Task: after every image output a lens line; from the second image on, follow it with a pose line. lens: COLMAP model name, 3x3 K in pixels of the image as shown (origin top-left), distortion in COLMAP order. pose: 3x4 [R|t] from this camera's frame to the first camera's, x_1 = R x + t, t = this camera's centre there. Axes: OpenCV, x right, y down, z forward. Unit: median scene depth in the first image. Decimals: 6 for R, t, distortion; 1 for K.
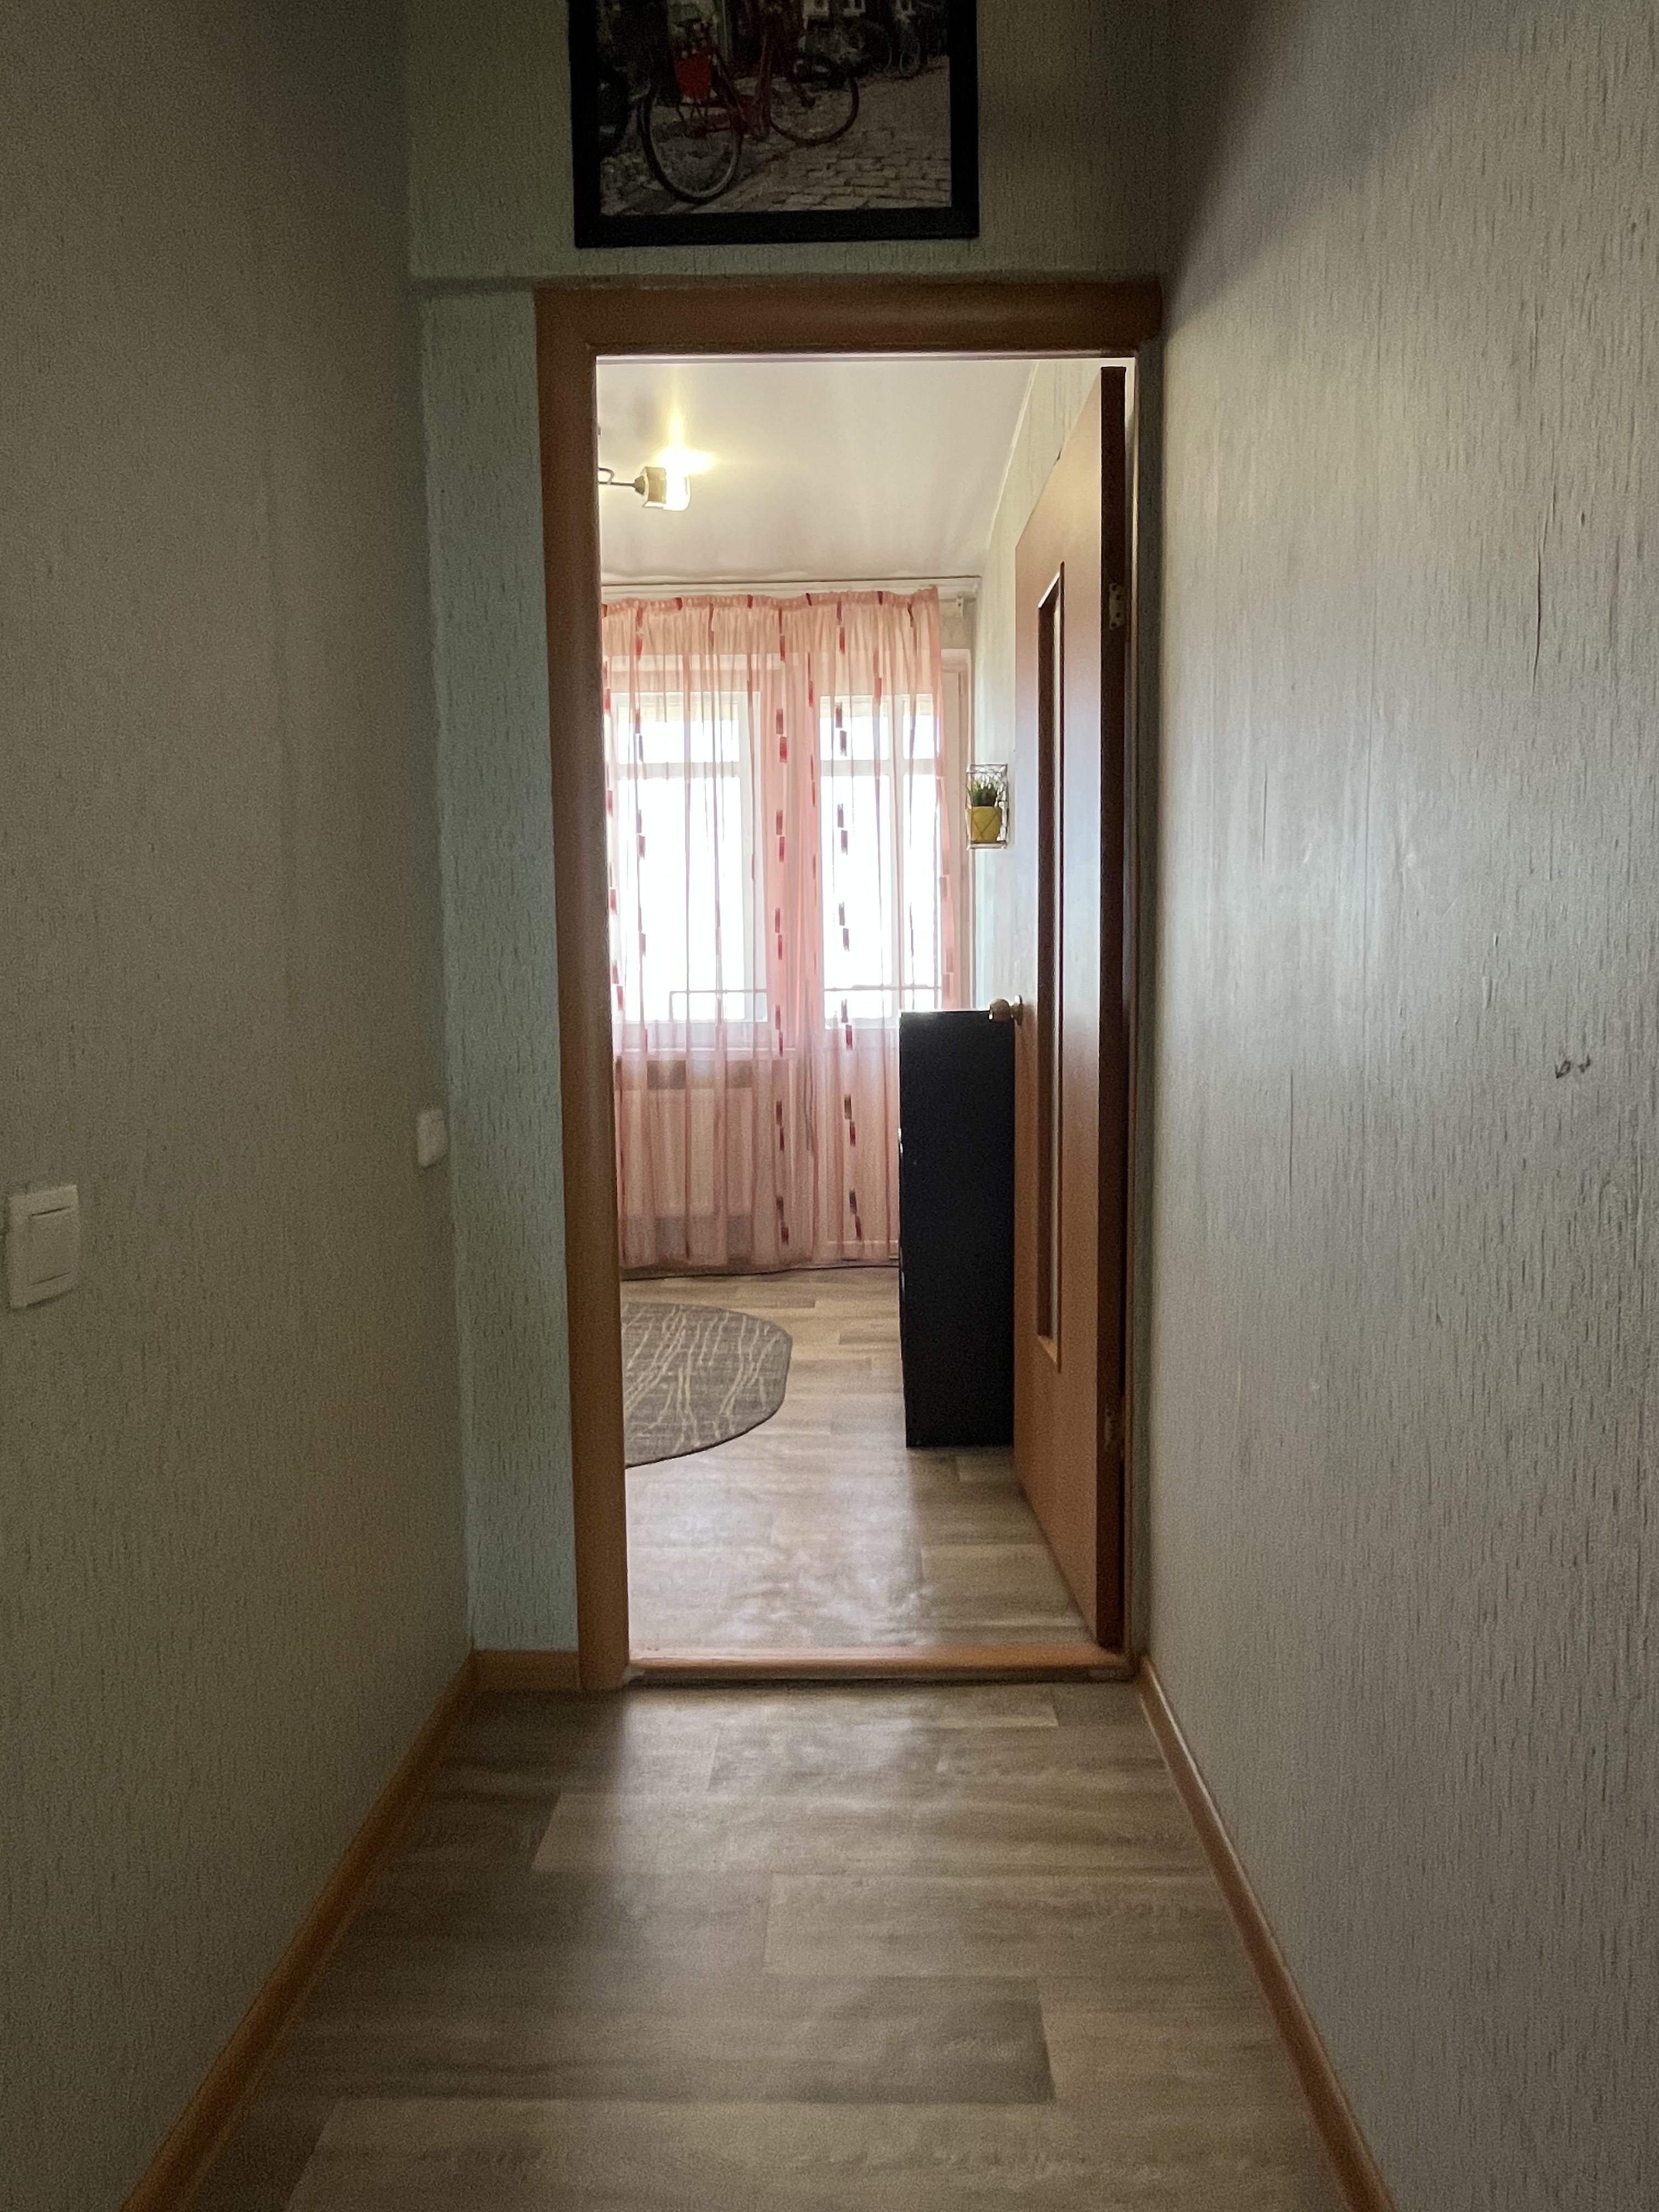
lens RADIAL K [[1332.5, 0, 812.8], [0, 1332.5, 1092.1], [0, 0, 1]] dist [-0.055396, -0.000276]
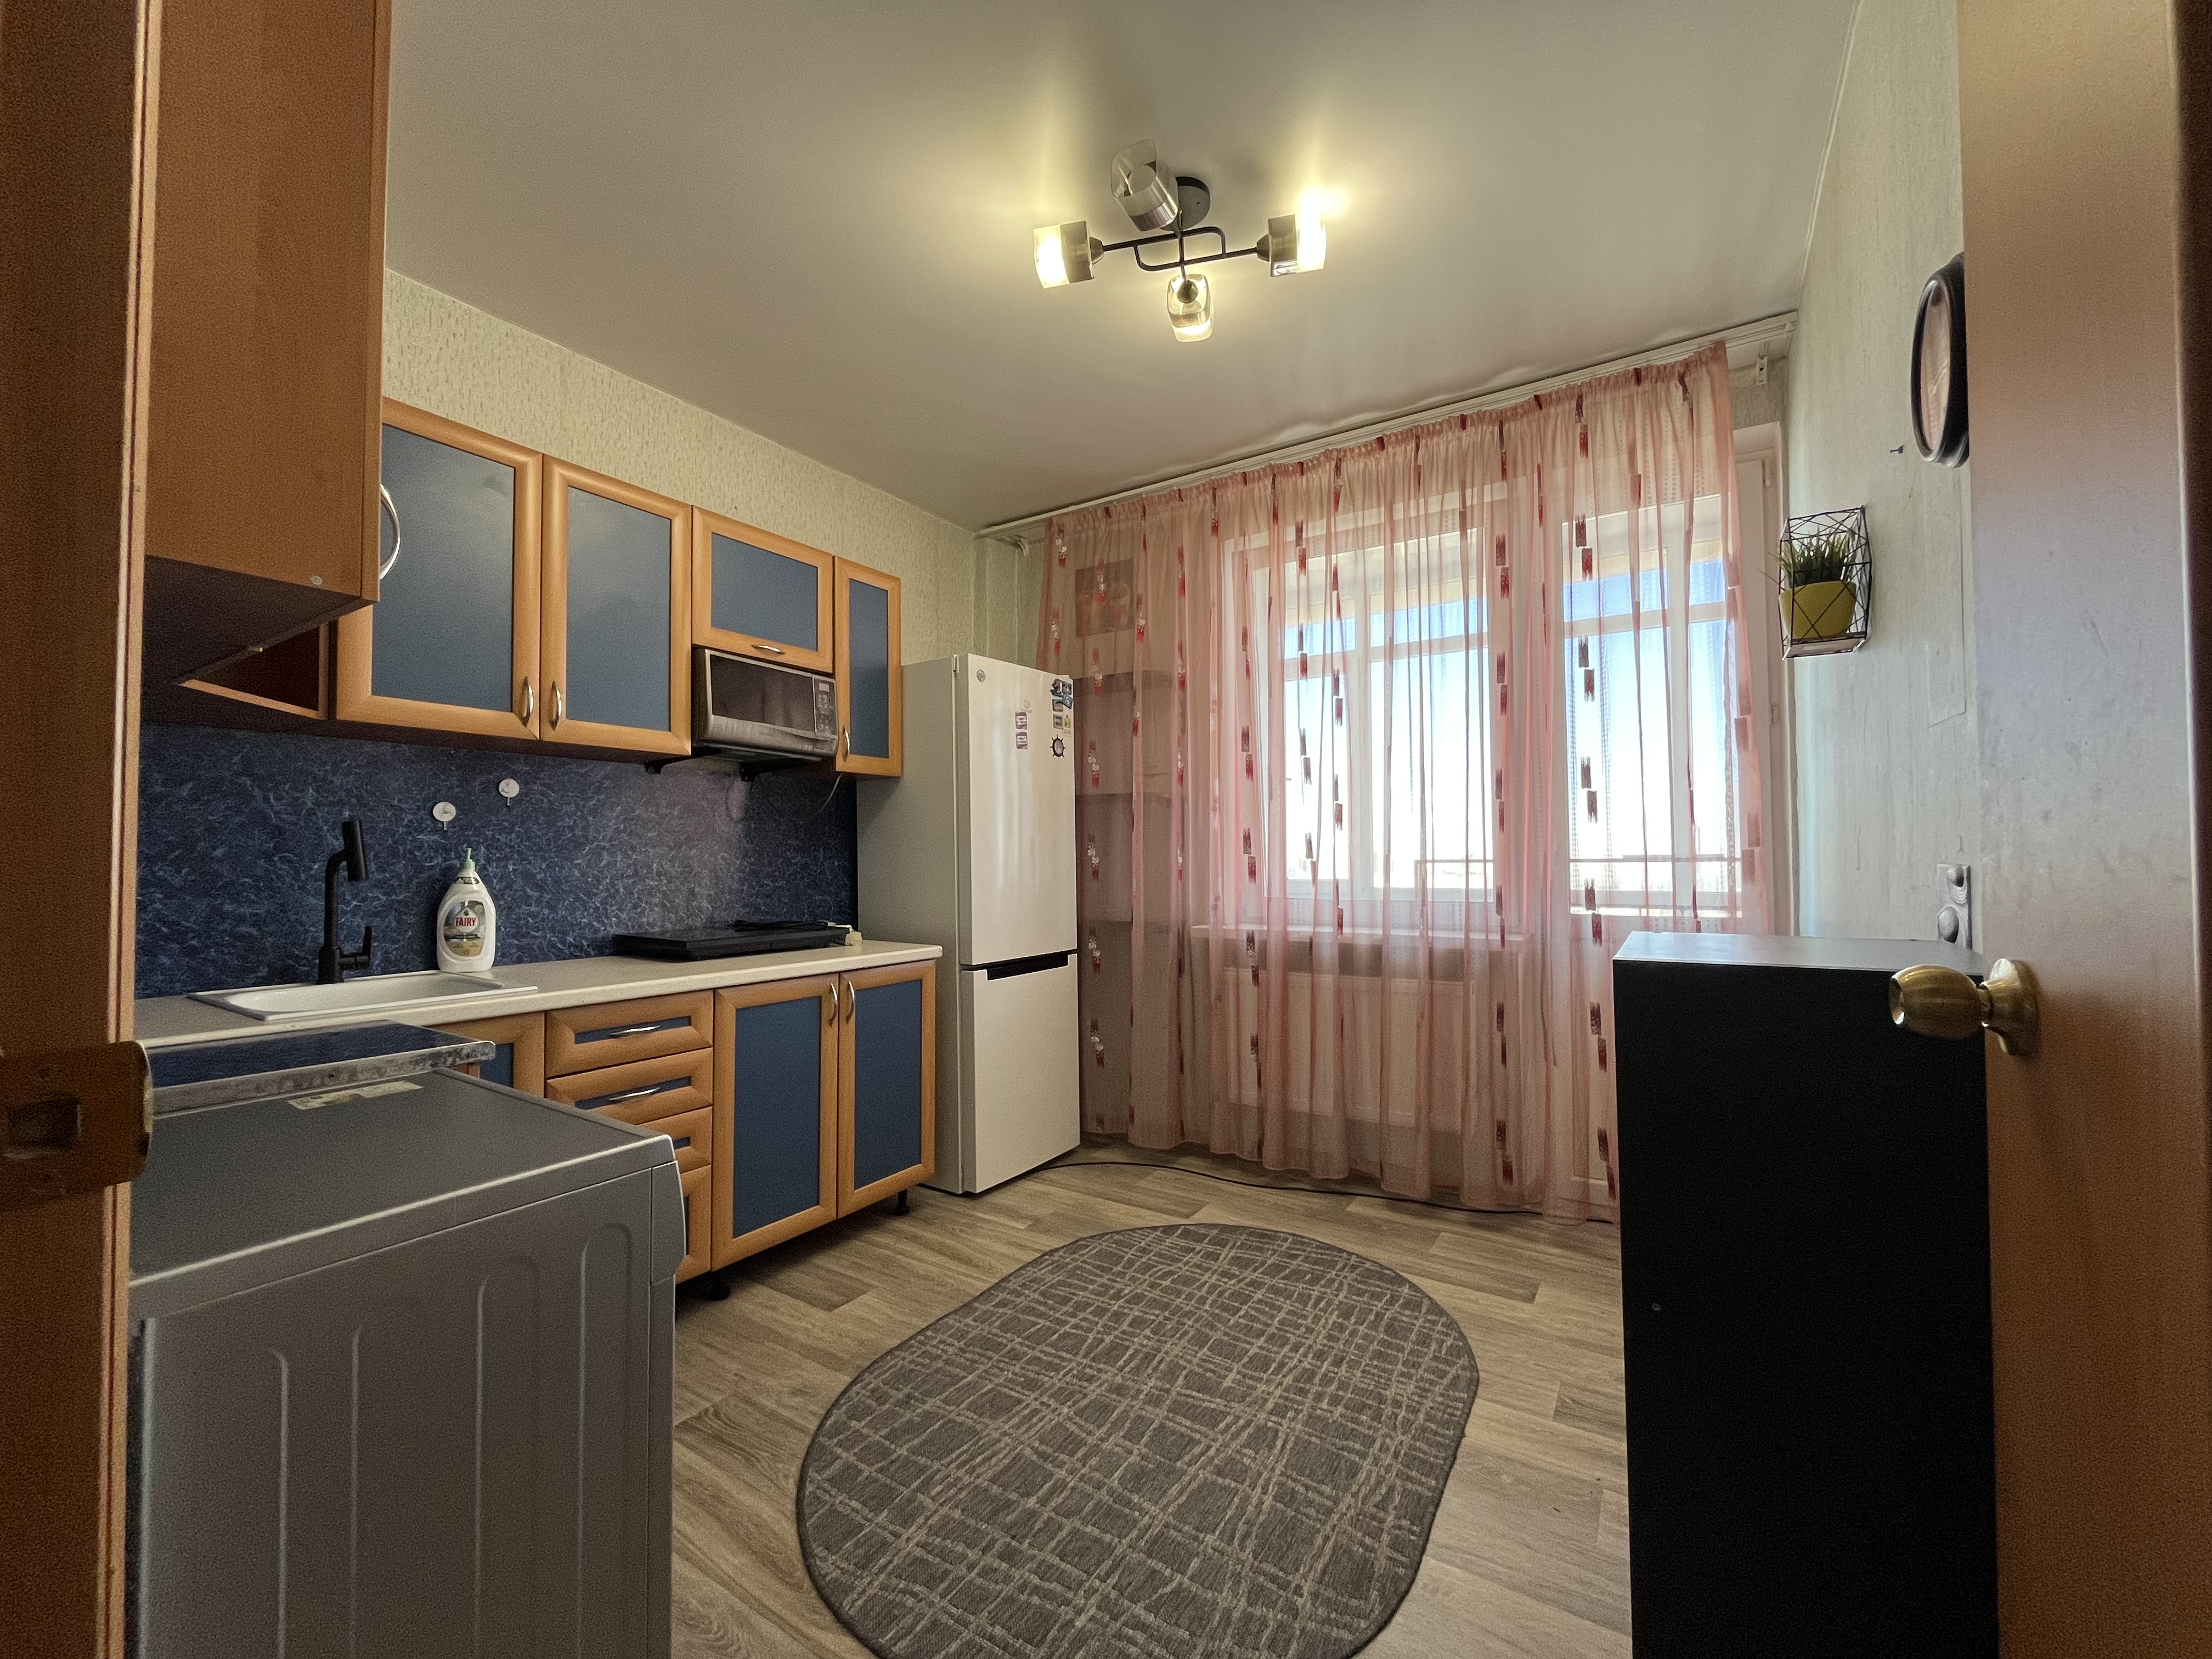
lens RADIAL K [[894.3, 0, 1079.0], [0, 894.3, 833.4], [0, 0, 1]] dist [-0.002720, -0.000067]
pose [[0.854701, -0.007087, -0.519072, 0.040249], [-0.038786, 0.996240, -0.077465, -0.043825], [0.517670, 0.086342, 0.851213, 0.387102]]
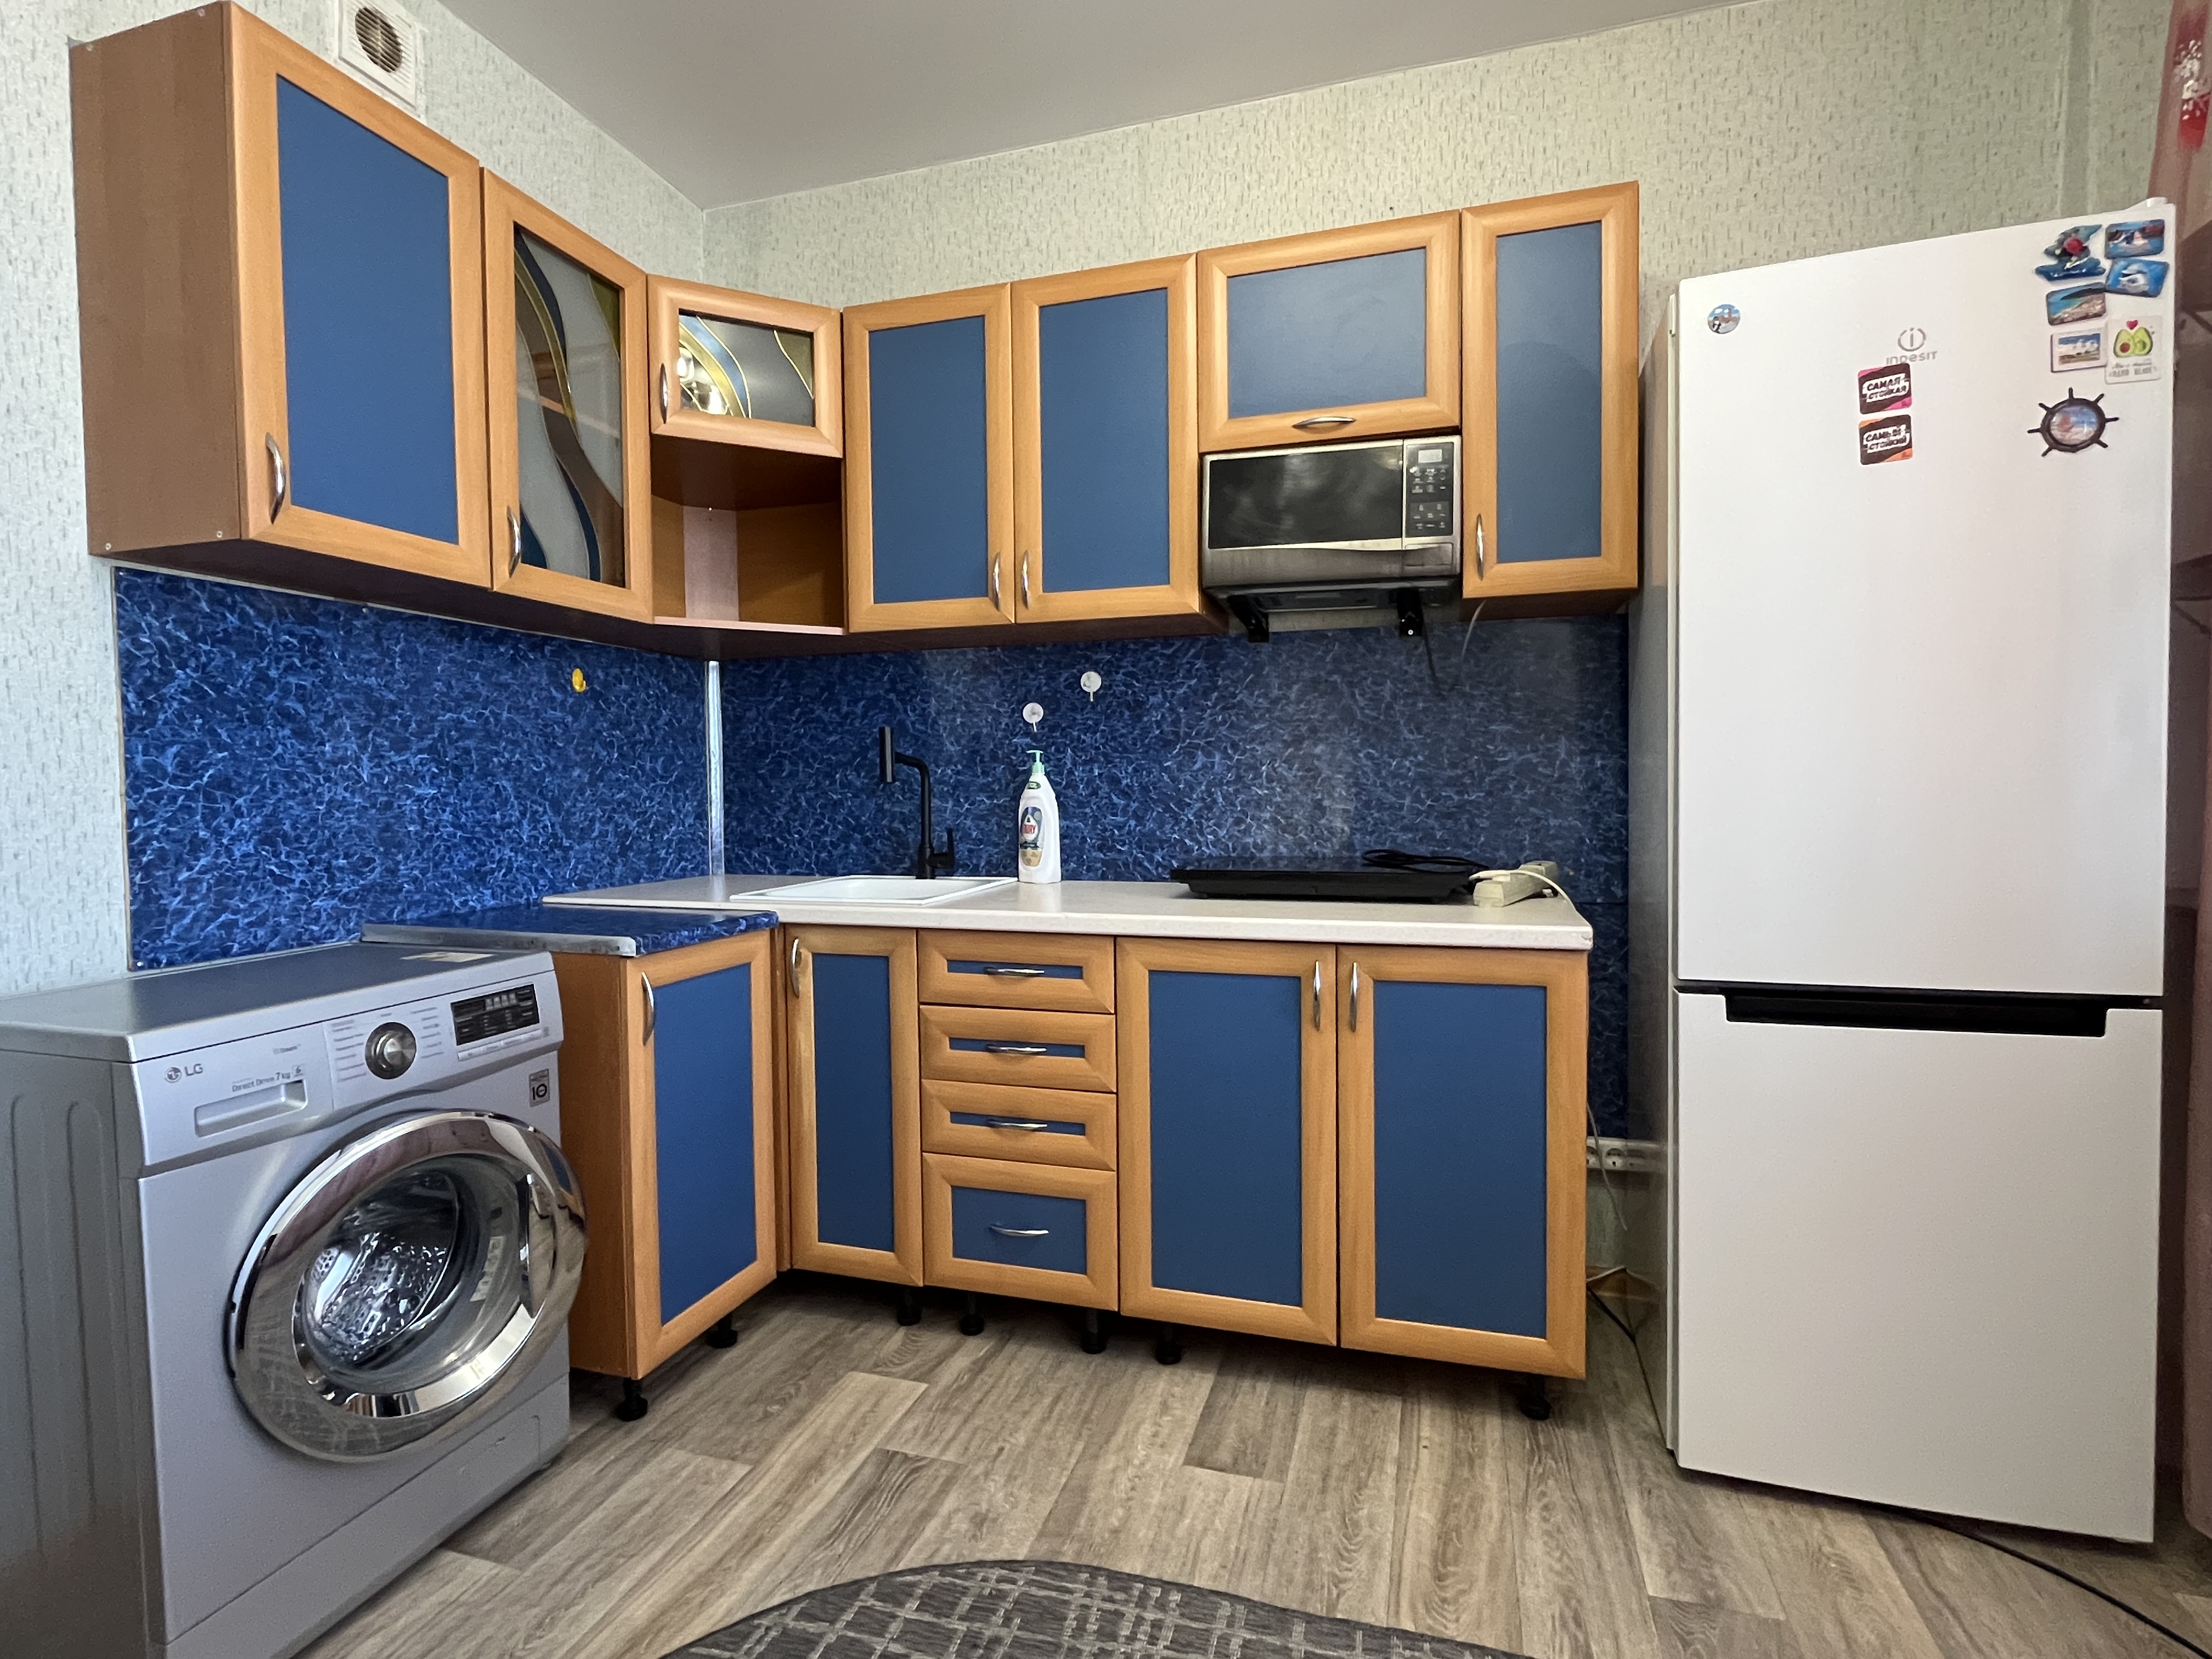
lens RADIAL K [[1063.8, 0, 1098.5], [0, 1063.8, 832.6], [0, 0, 1]] dist [-0.006049, 0.001997]
pose [[-0.247027, 0.059748, -0.967165, 0.022242], [-0.048938, 0.996054, 0.074033, -0.059590], [0.967772, 0.065620, -0.243128, 0.769449]]
